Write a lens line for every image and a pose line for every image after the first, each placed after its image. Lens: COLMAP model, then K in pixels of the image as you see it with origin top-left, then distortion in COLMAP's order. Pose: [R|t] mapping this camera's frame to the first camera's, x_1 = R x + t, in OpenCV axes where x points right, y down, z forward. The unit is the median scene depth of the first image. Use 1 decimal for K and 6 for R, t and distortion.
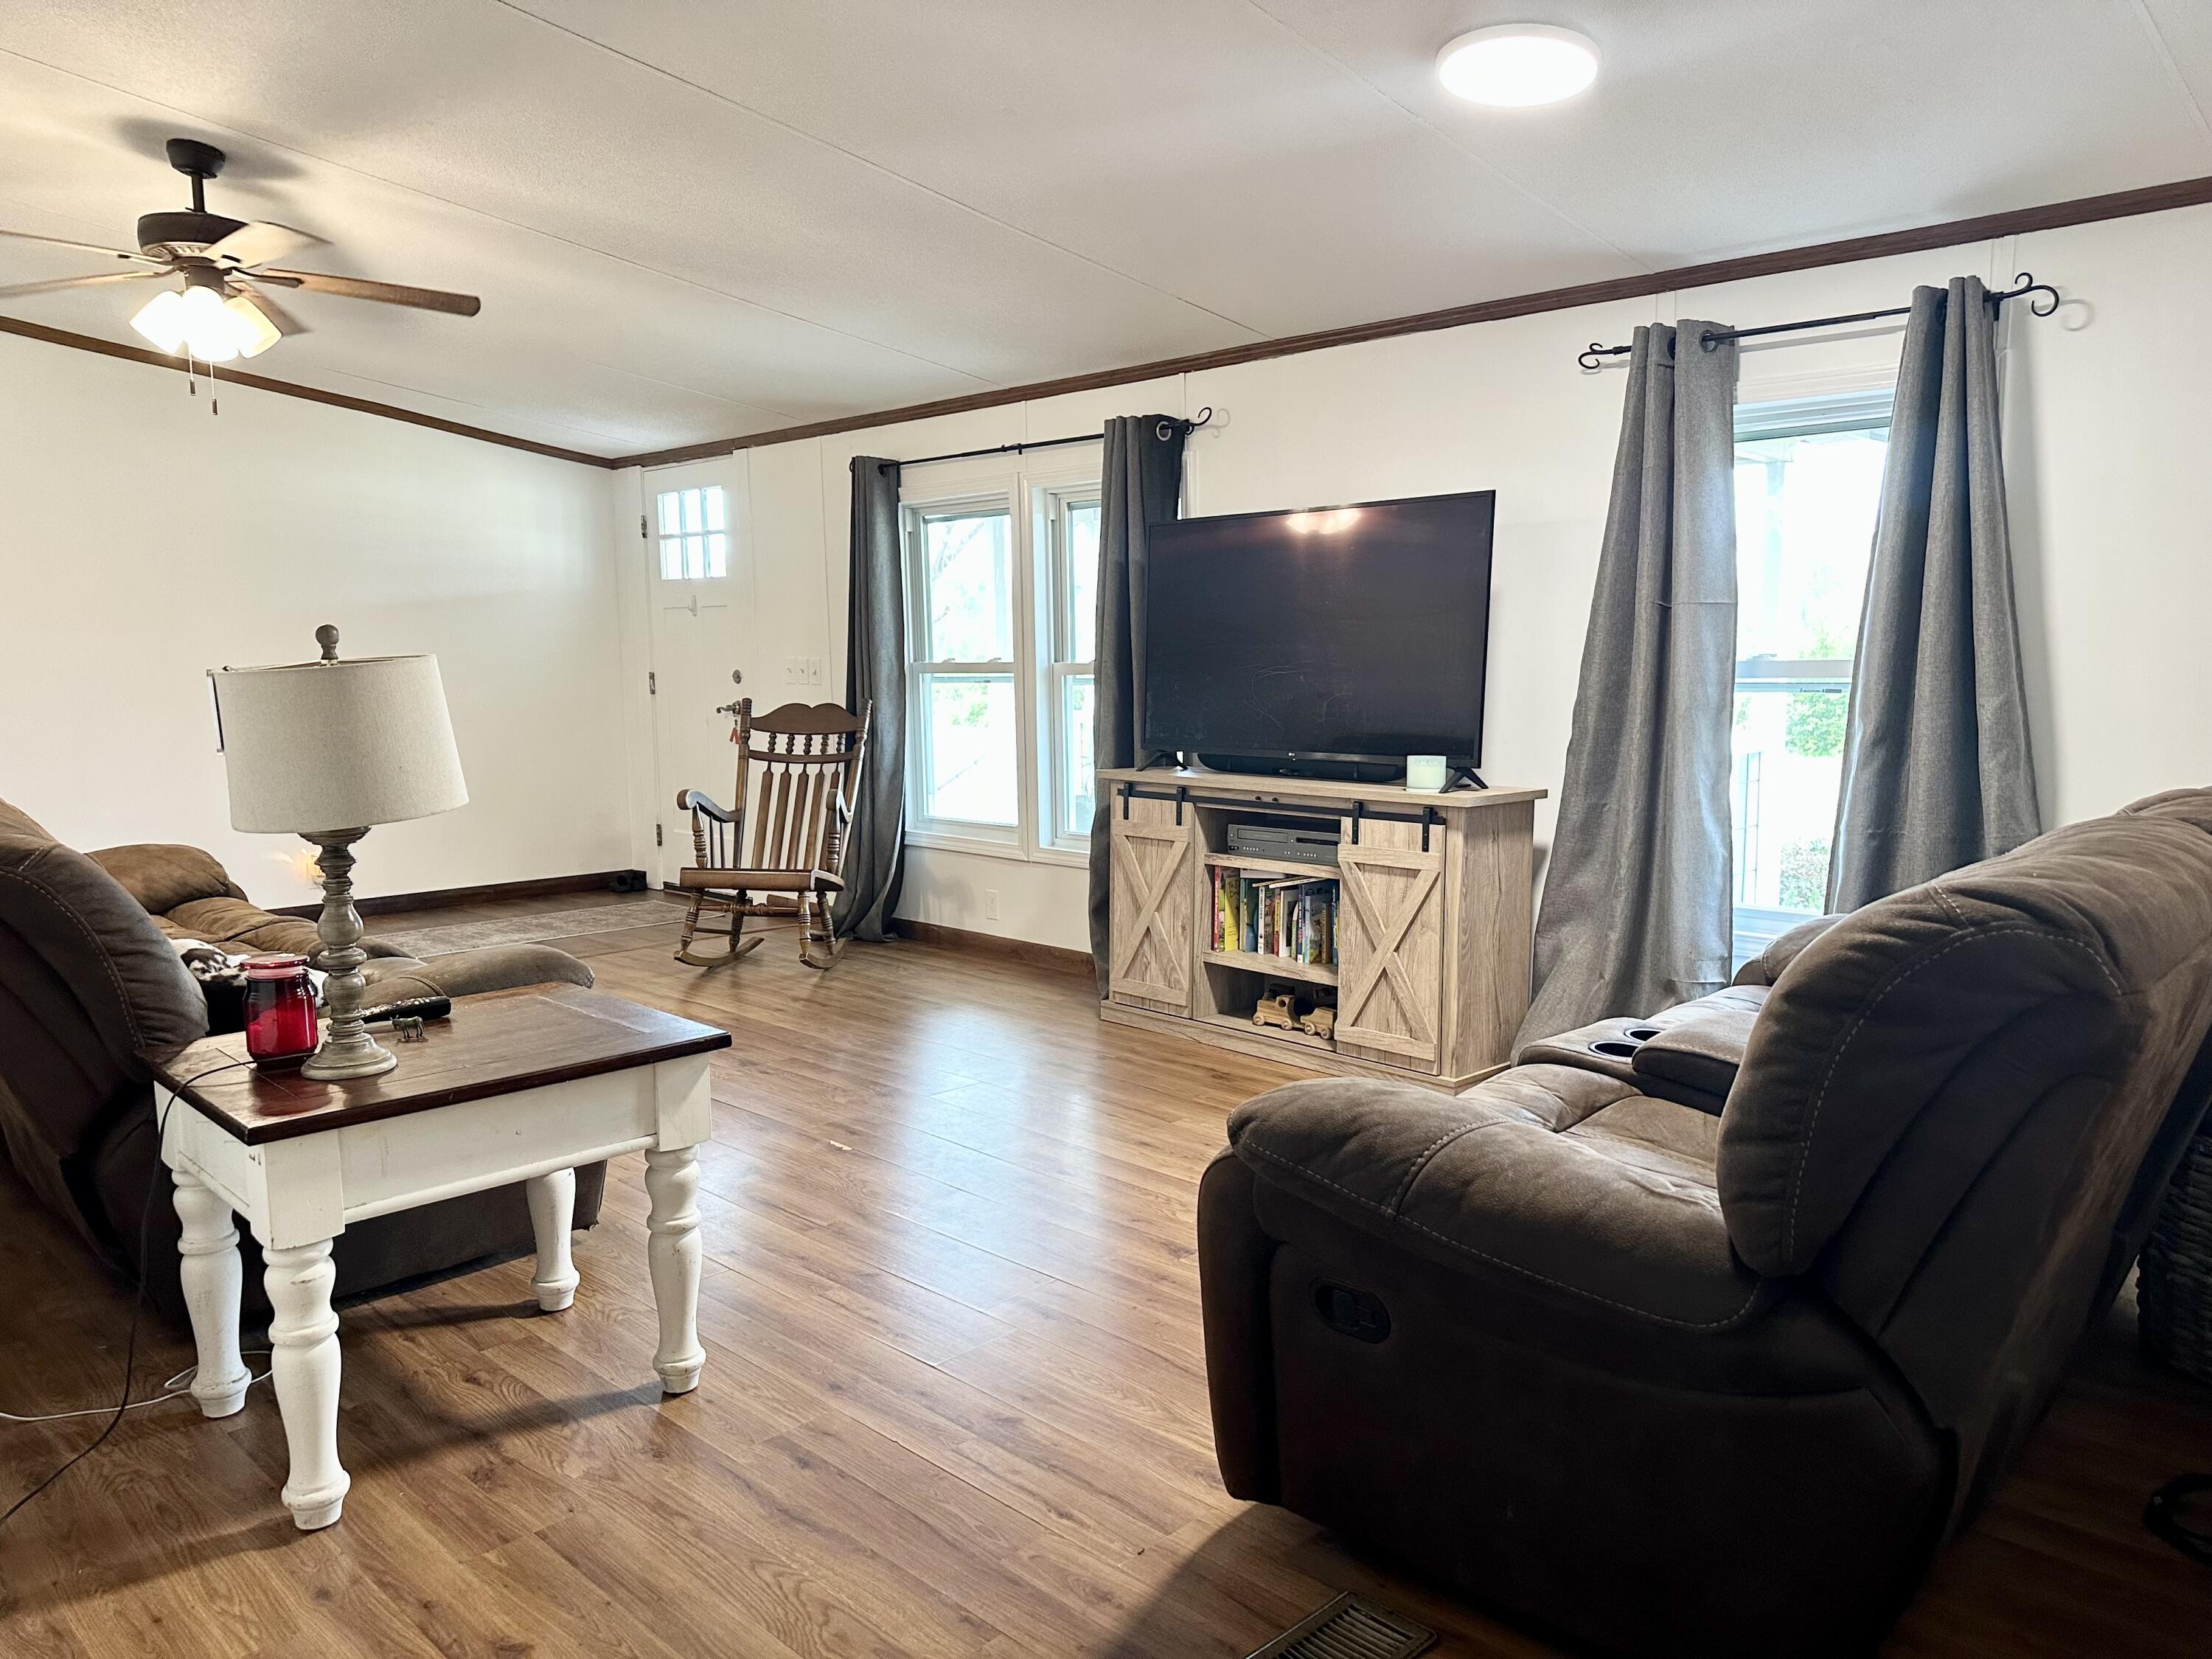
lens RADIAL K [[1522.7, 0, 1106.0], [0, 1522.7, 829.5], [0, 0, 1]] dist [0.070150, -0.118033]
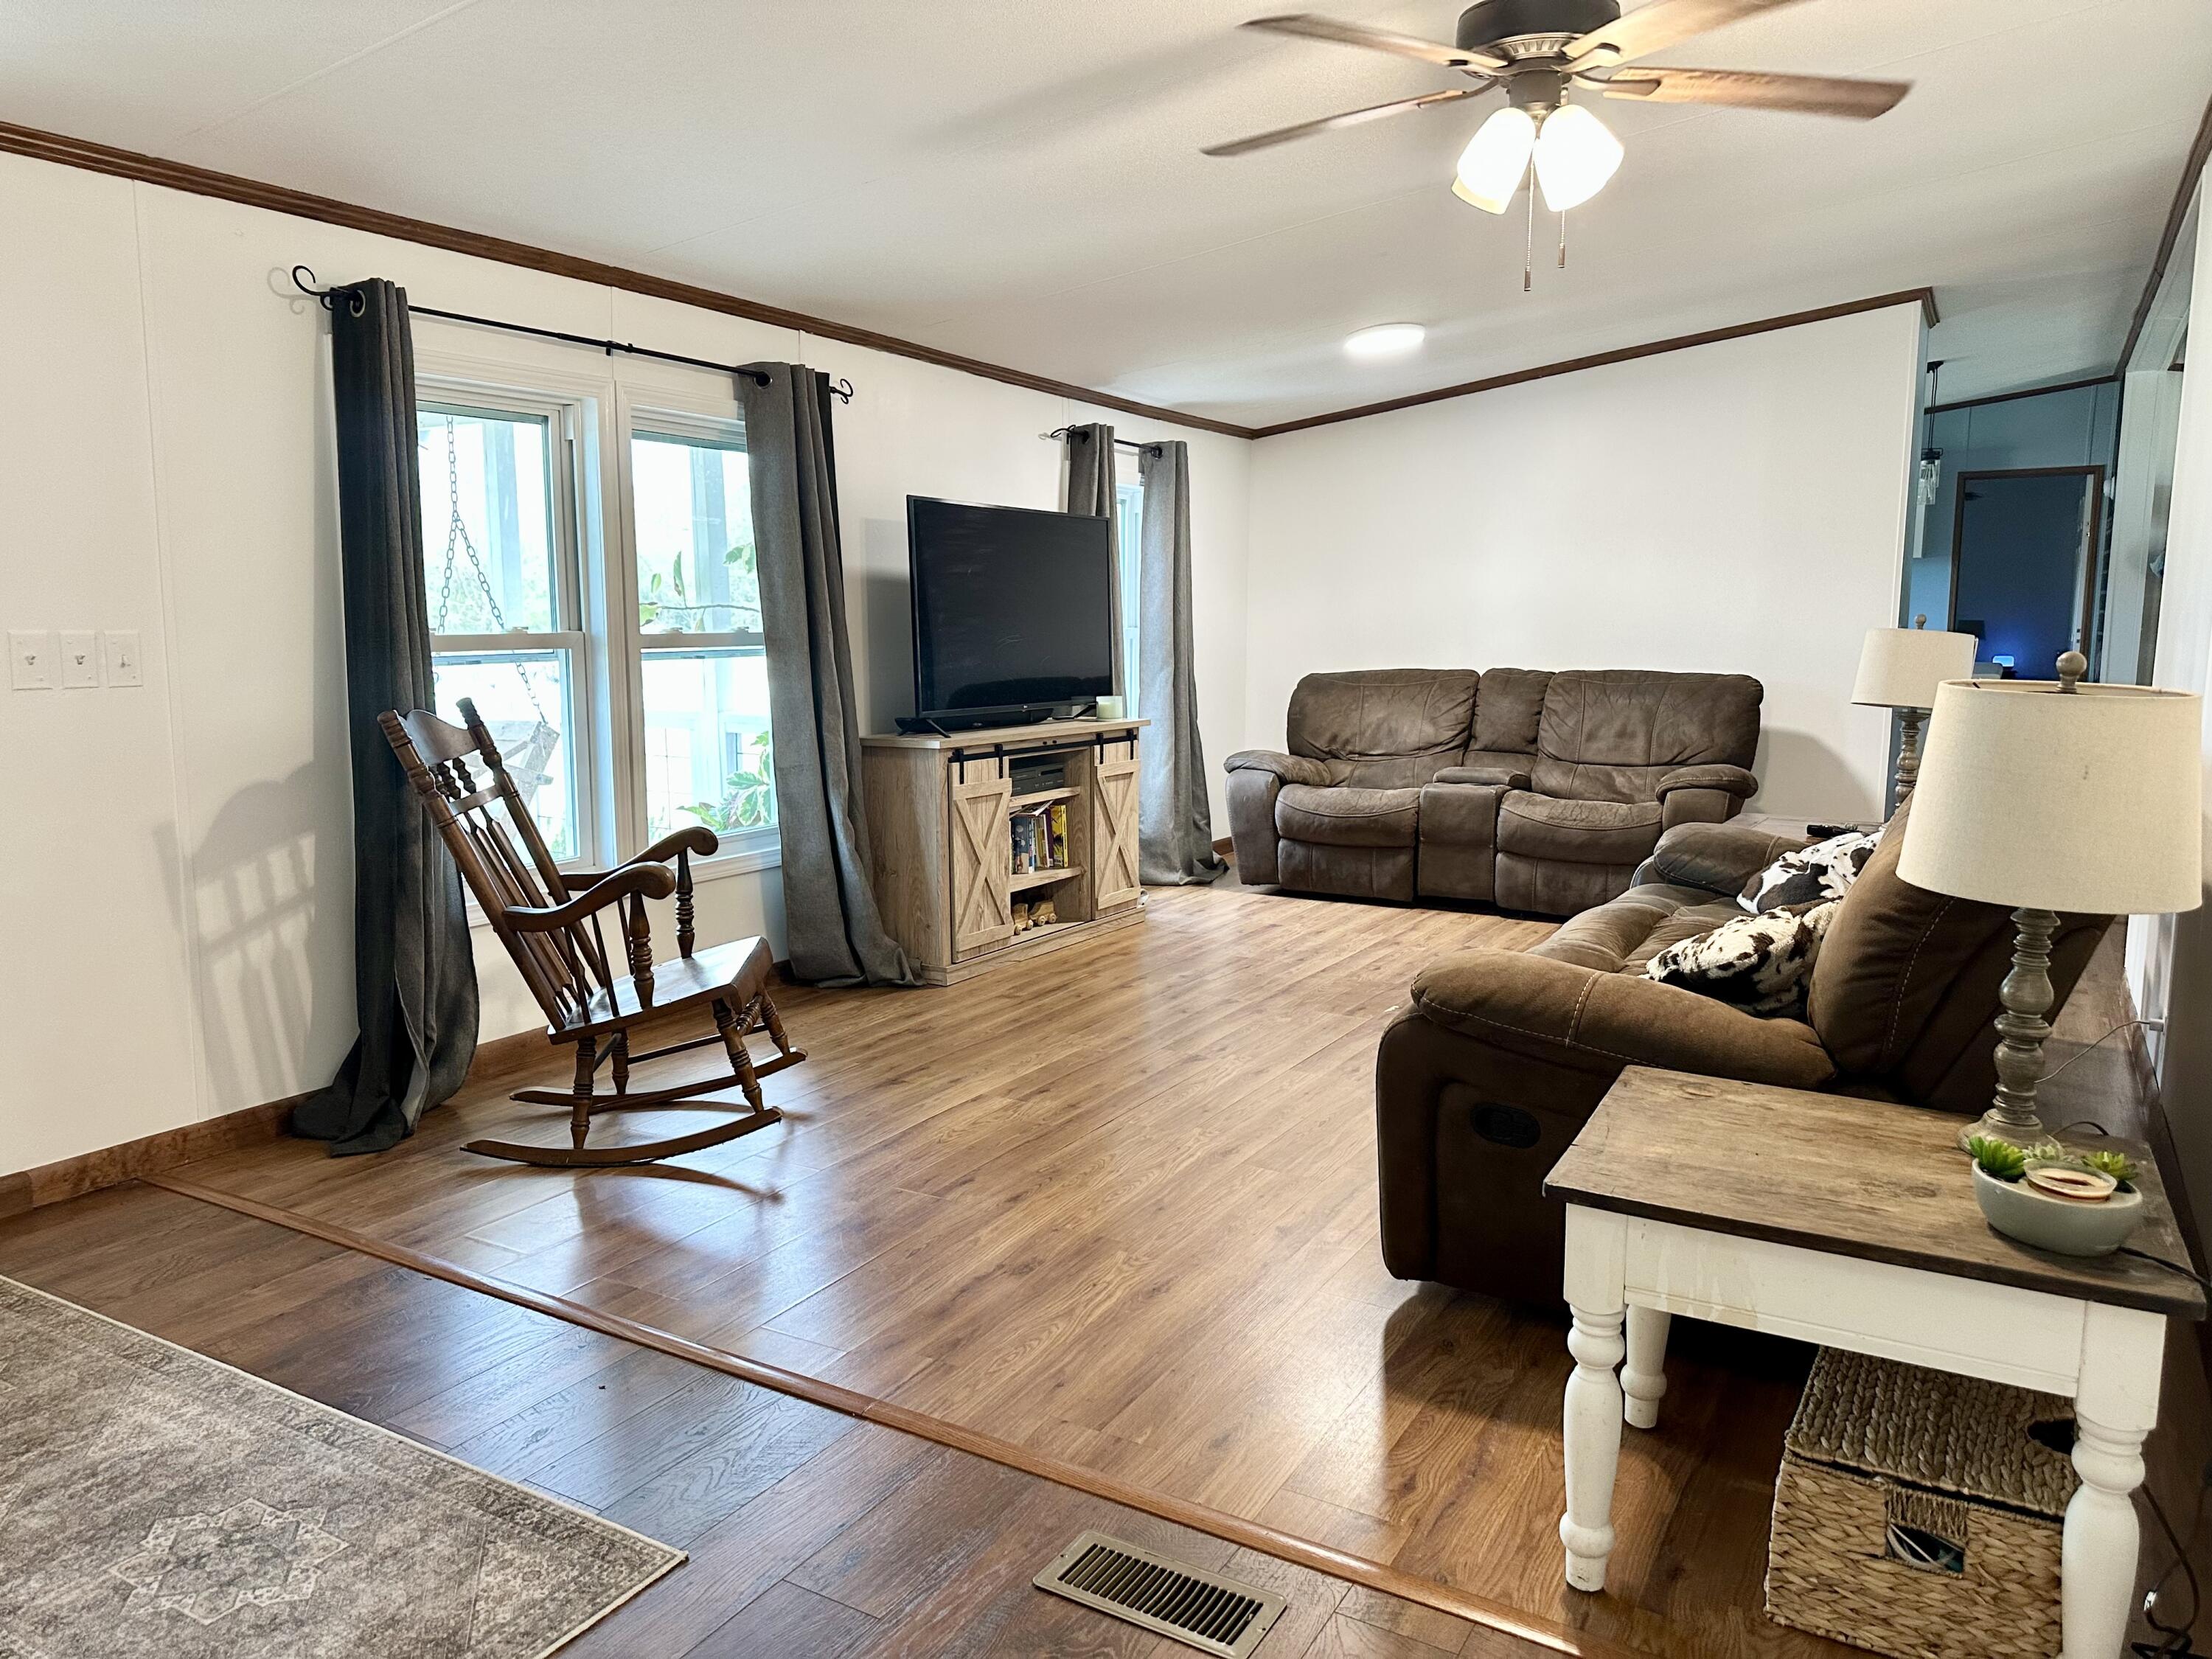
lens RADIAL K [[1522.7, 0, 1106.0], [0, 1522.7, 829.5], [0, 0, 1]] dist [0.070150, -0.118033]
pose [[-0.222036, -0.139042, 0.965074, -1.058346], [0.103148, 0.980877, 0.165050, -0.143201], [-0.969567, 0.136193, -0.203448, 1.159397]]
